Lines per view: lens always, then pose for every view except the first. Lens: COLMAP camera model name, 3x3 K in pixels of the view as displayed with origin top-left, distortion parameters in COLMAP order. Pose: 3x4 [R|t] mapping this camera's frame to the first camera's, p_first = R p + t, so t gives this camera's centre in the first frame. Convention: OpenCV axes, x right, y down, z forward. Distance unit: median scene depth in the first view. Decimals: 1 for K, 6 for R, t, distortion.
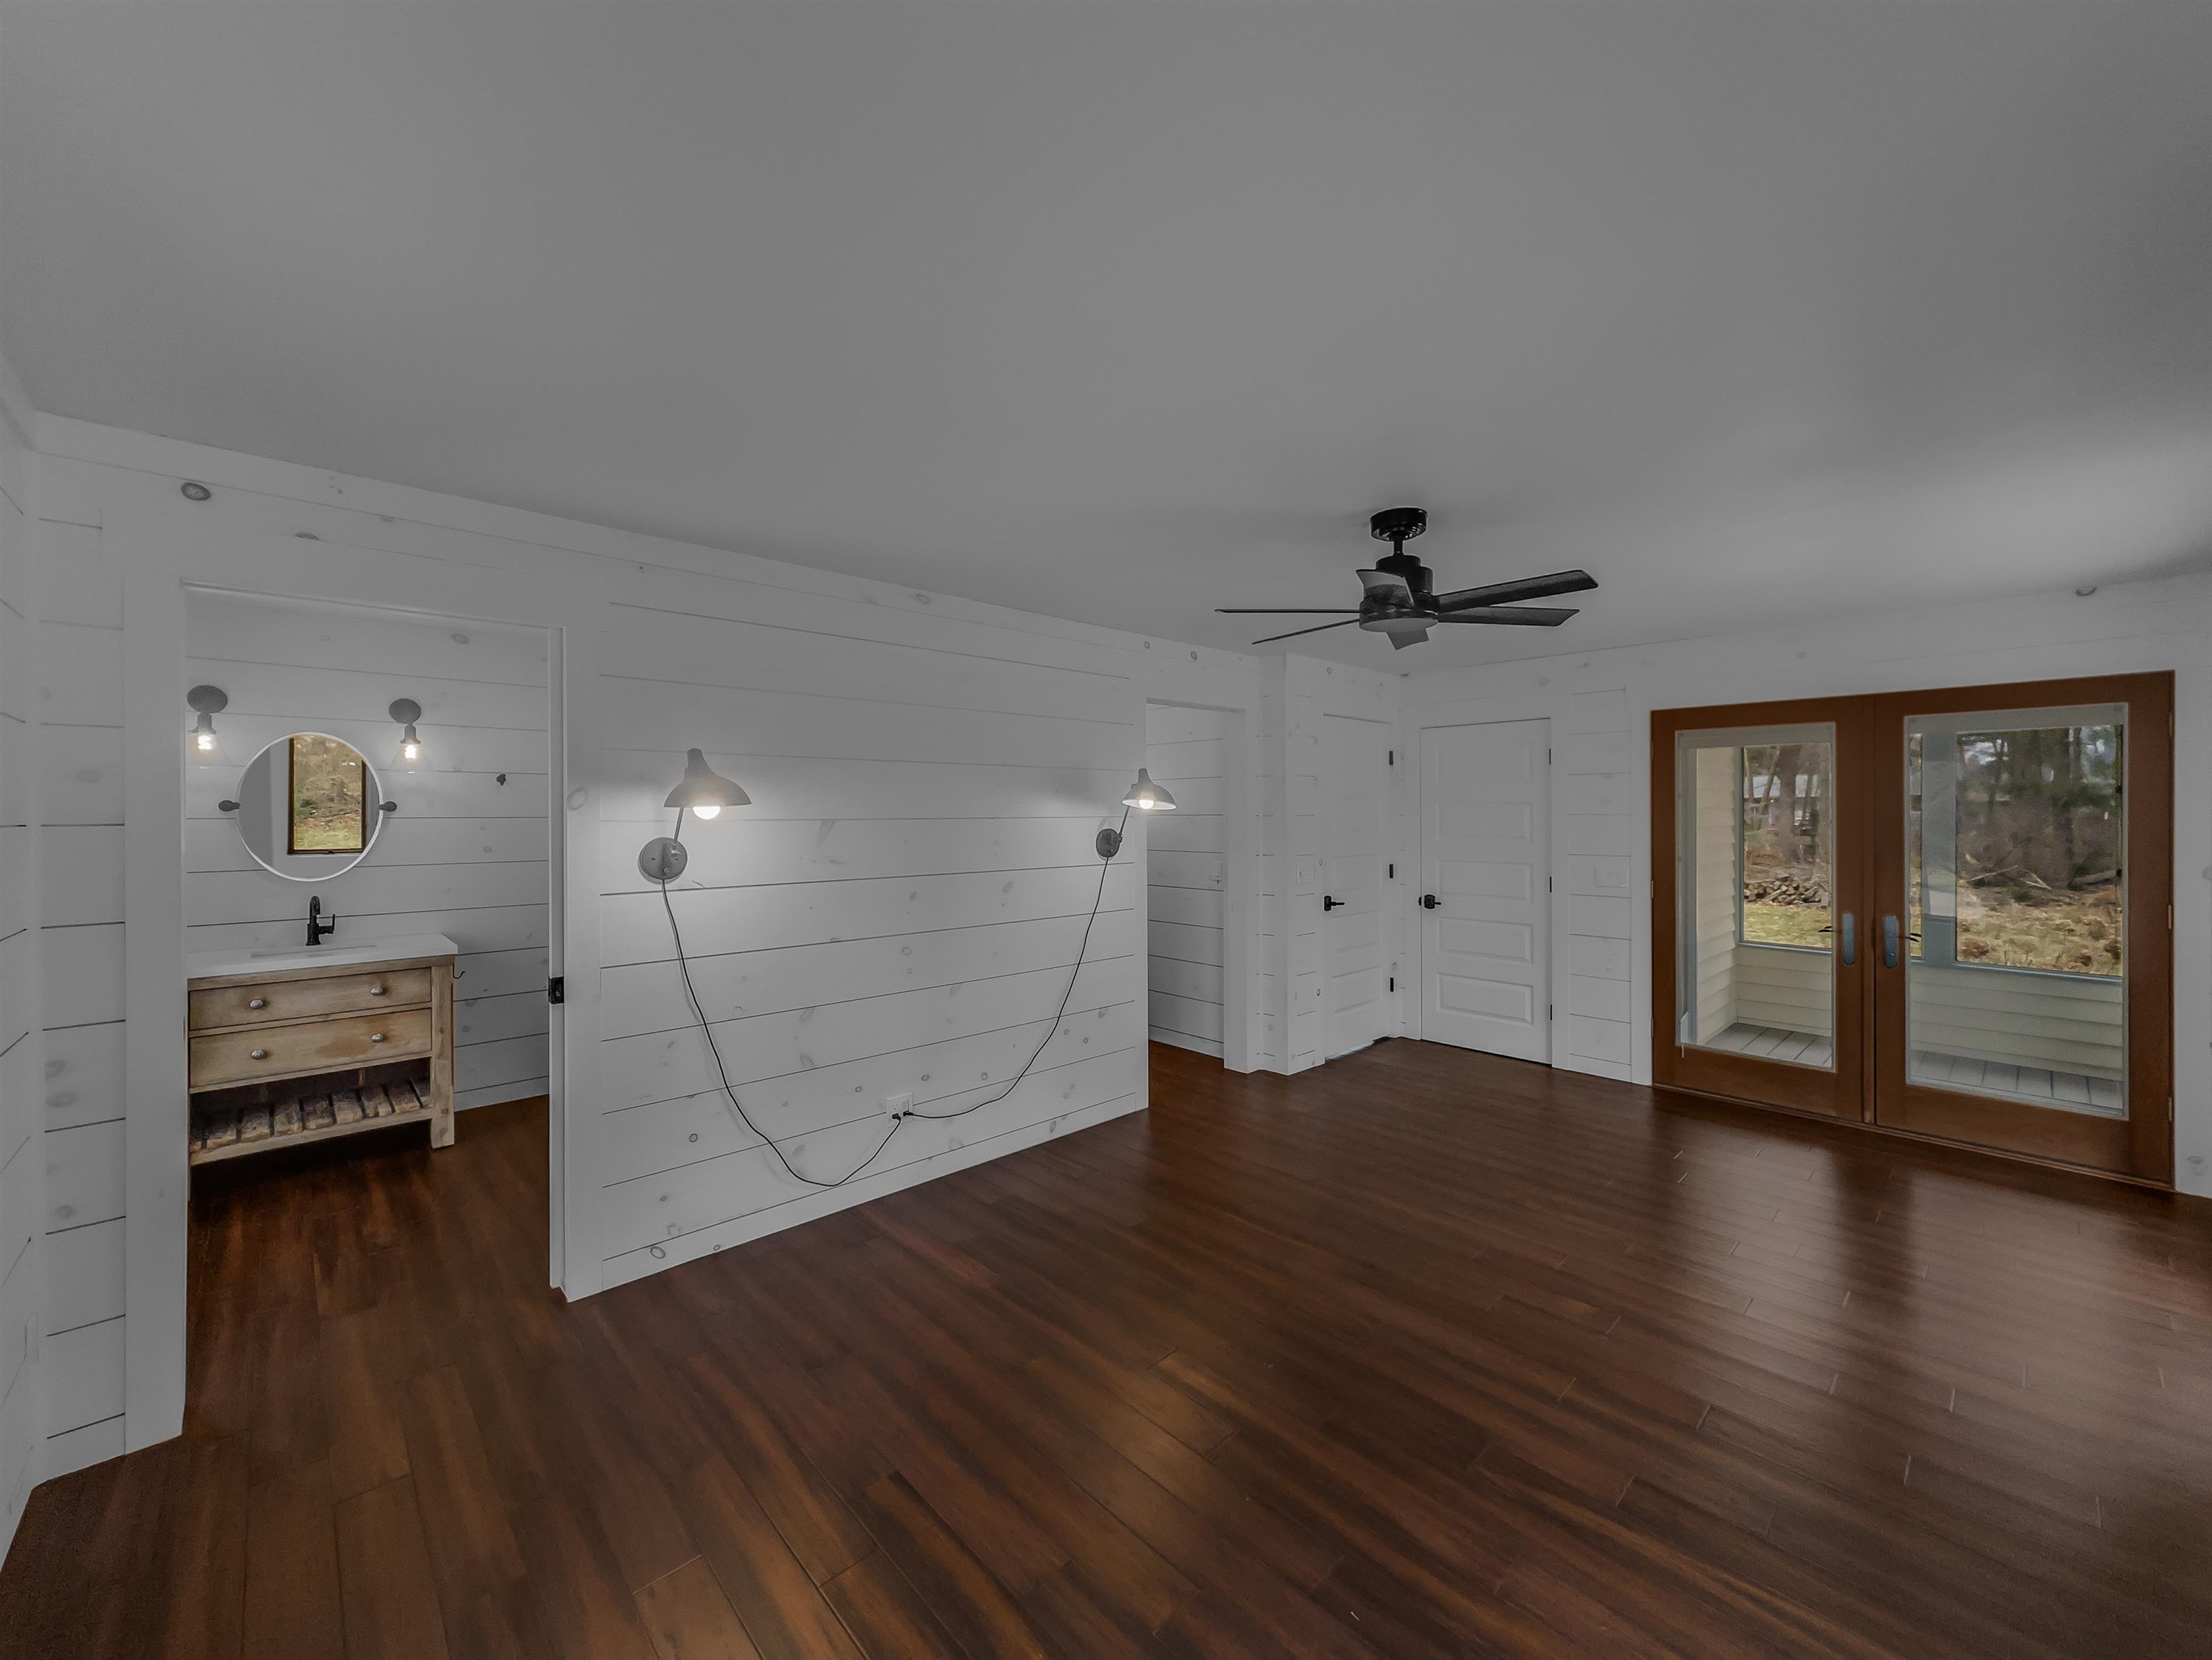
lens RADIAL K [[877.6, 0, 1116.8], [0, 877.6, 817.2], [0, 0, 1]] dist [-0.000406, 0.000155]
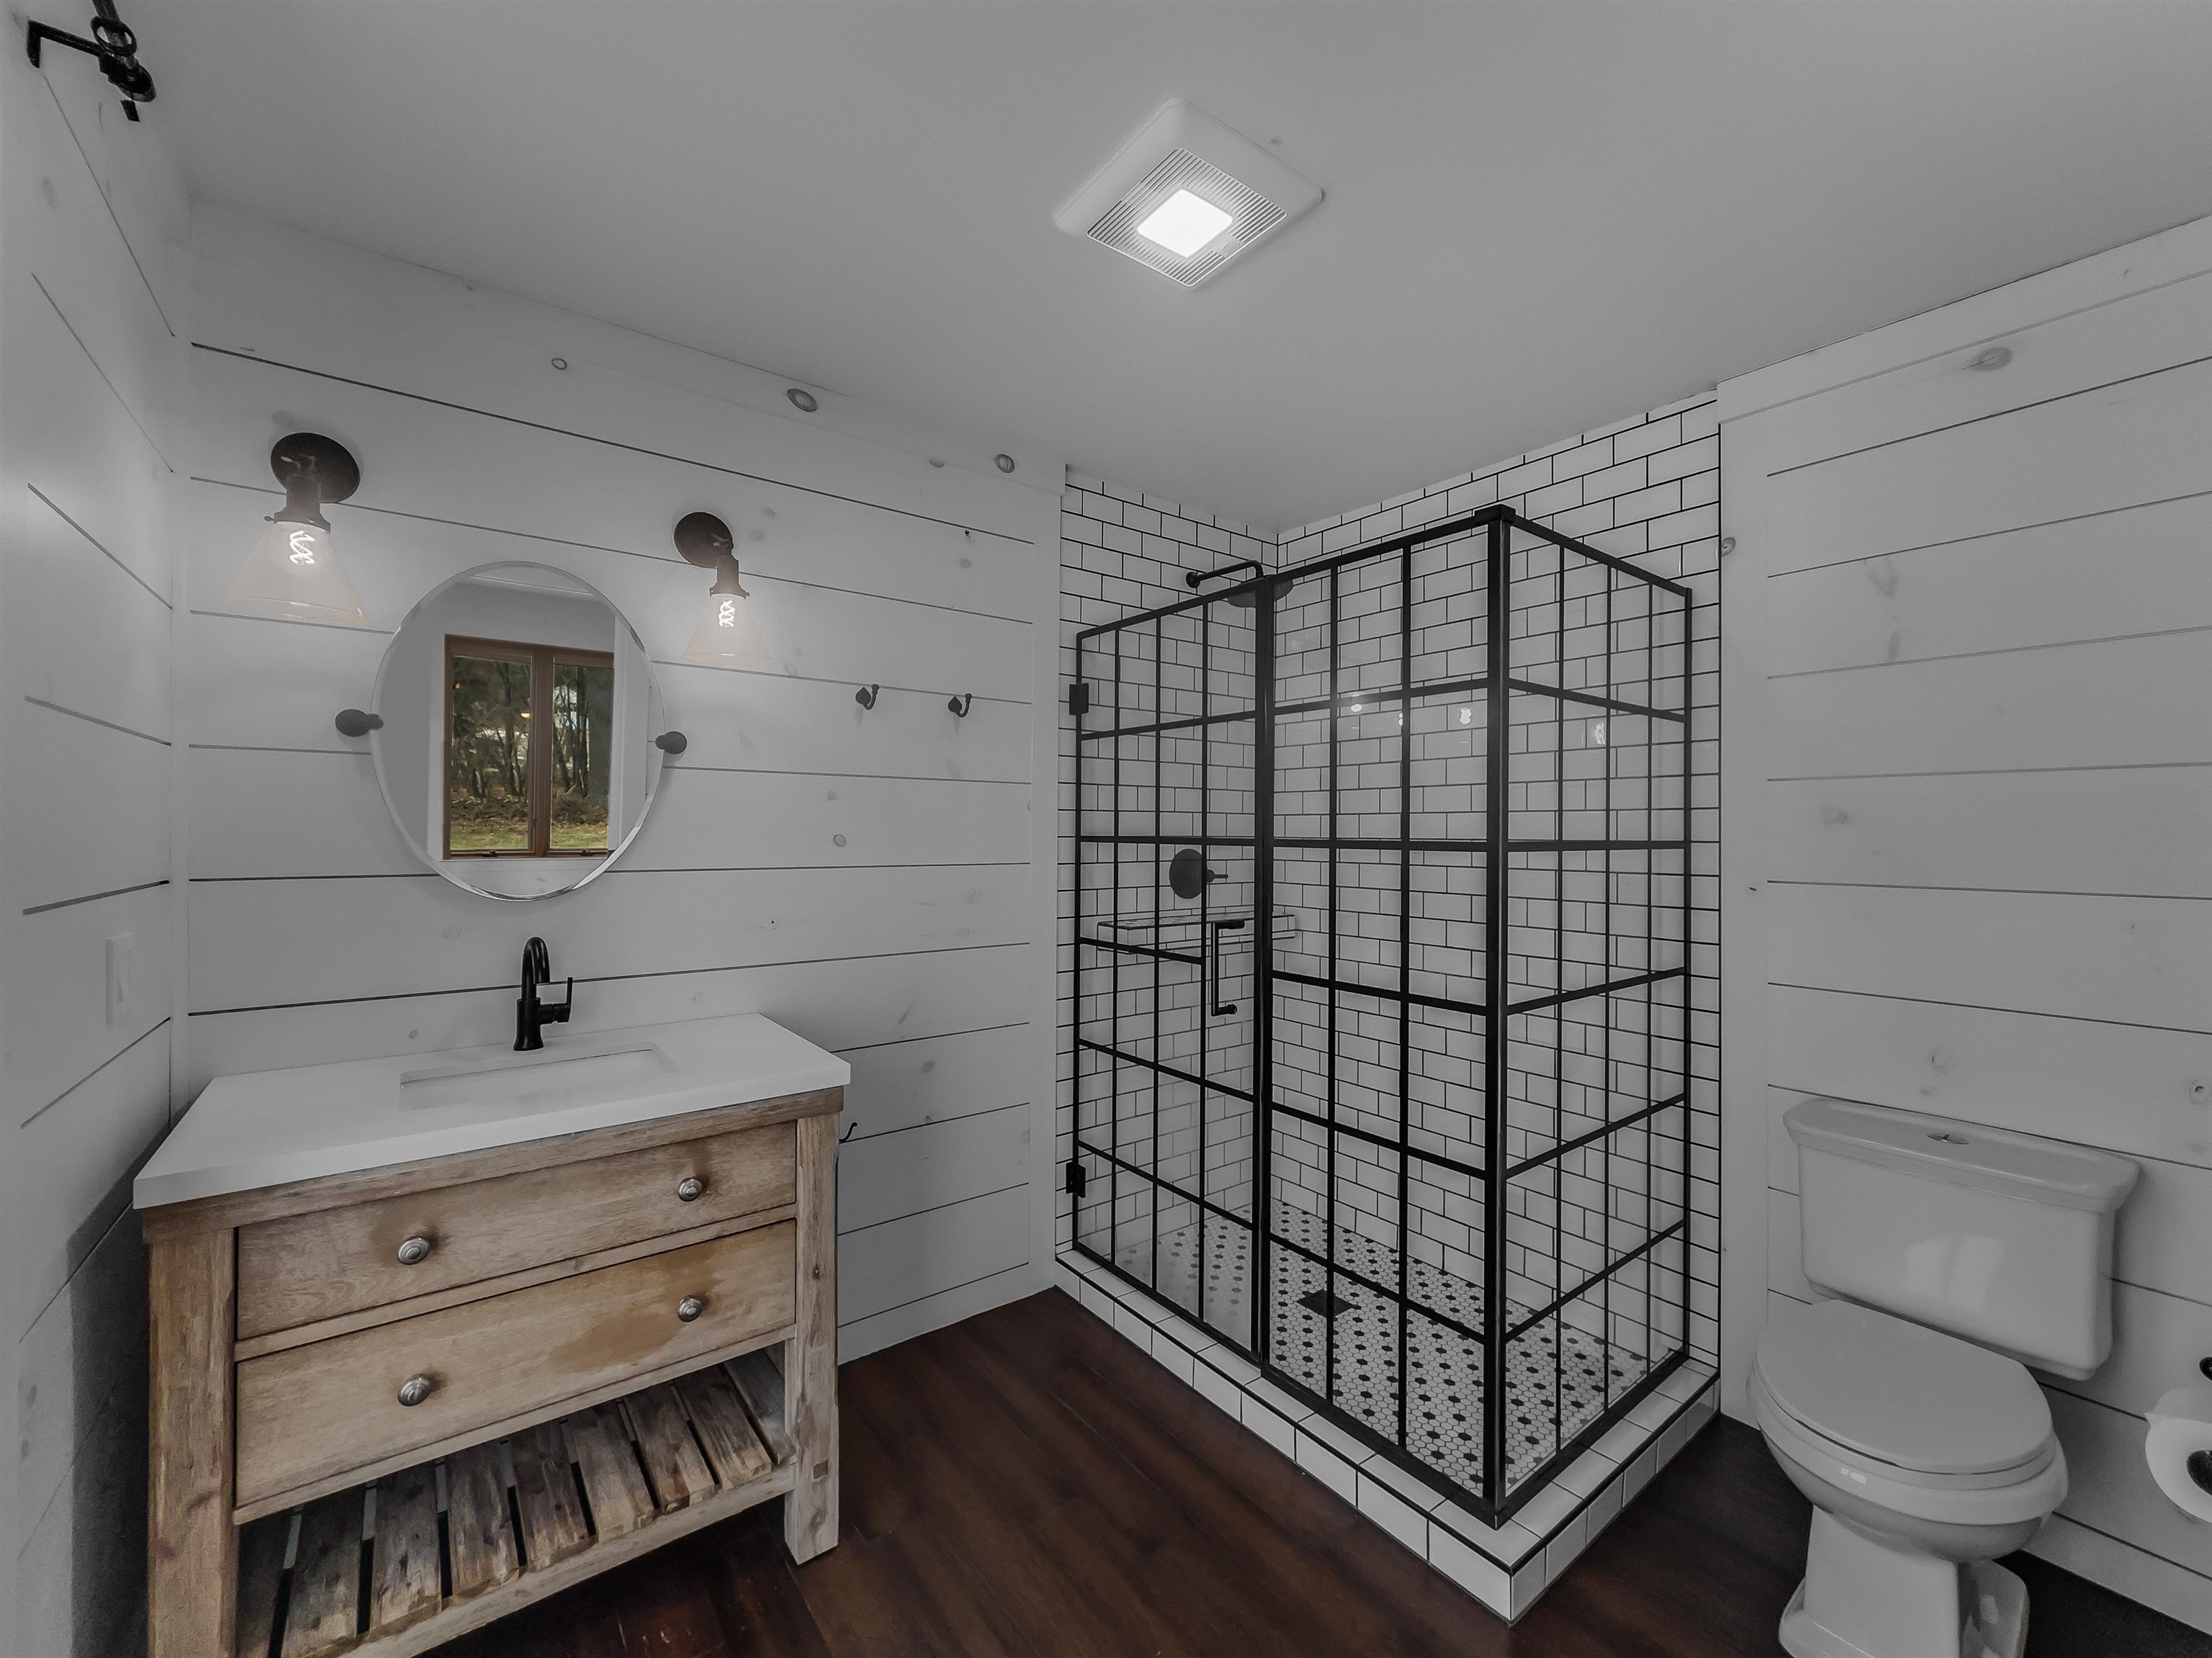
lens RADIAL K [[899.4, 0, 1098.5], [0, 899.4, 830.4], [0, 0, 1]] dist [-0.000992, -0.000034]
pose [[0.992608, 0.004445, -0.121282, -0.611849], [-0.005247, 0.999966, -0.006294, 0.040187], [0.121250, 0.006884, 0.992598, 0.621023]]
